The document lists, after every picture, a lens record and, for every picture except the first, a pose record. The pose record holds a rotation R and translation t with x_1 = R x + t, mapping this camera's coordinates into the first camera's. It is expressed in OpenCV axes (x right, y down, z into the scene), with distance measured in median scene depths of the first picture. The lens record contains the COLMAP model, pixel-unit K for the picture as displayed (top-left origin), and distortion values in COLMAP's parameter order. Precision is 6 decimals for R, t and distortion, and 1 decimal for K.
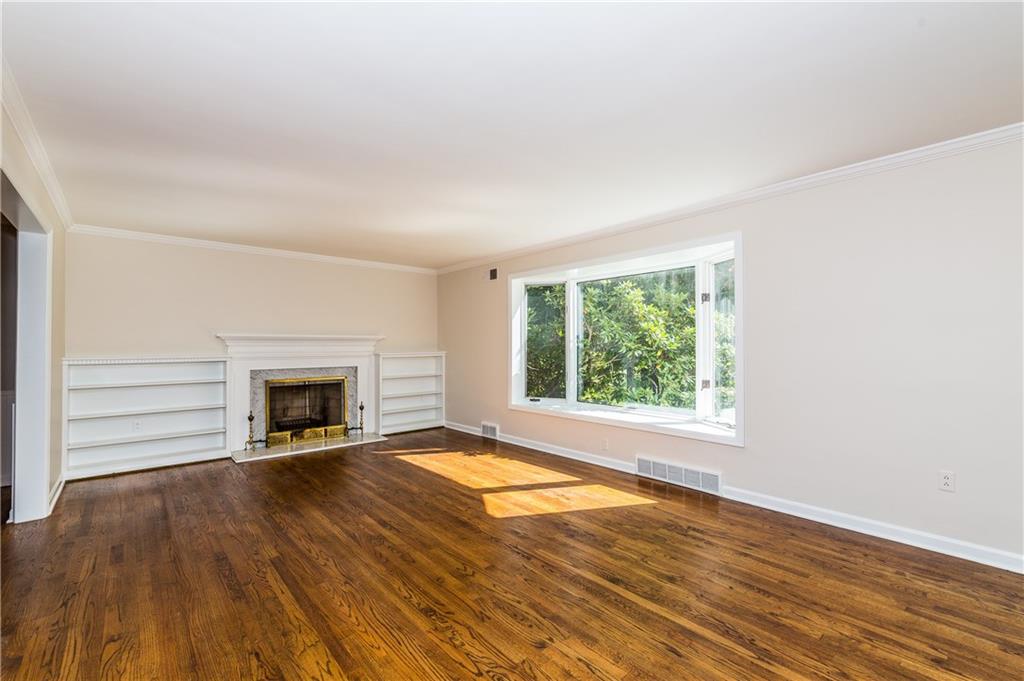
lens RADIAL K [[443.8, 0, 518.0], [0, 443.8, 340.8], [0, 0, 1]] dist [0.000360, -0.000599]
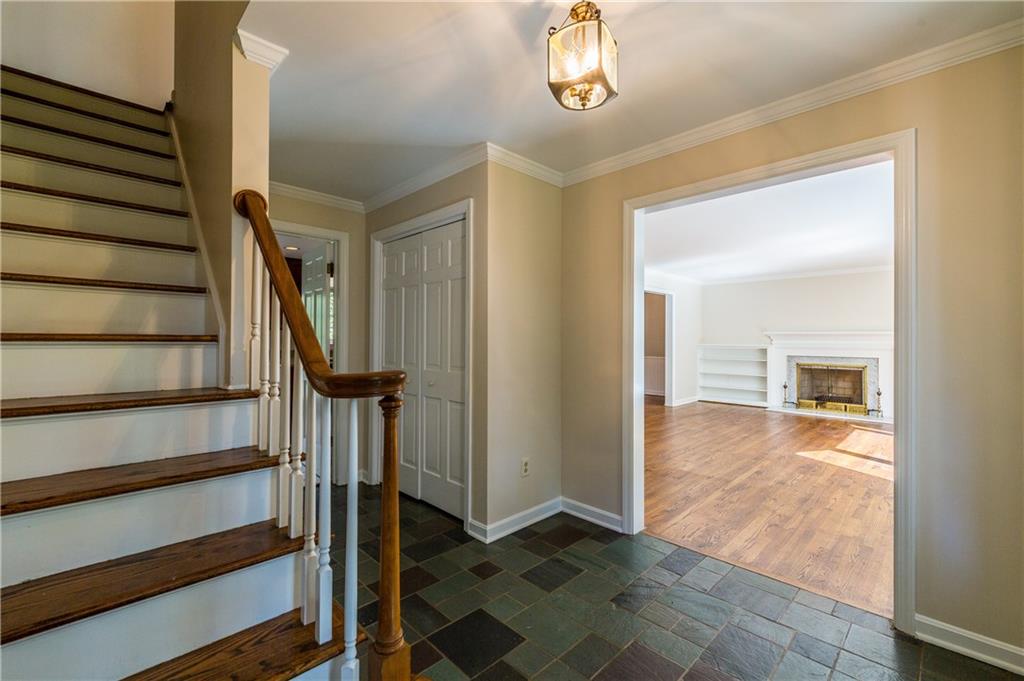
lens RADIAL K [[443.8, 0, 511.1], [0, 443.8, 337.1], [0, 0, 1]] dist [0.000360, -0.000599]
pose [[0.062451, 0.004660, -0.998037, 0.818254], [0.003138, 0.999983, 0.004865, -0.007486], [0.998043, -0.003436, 0.062435, -0.043760]]
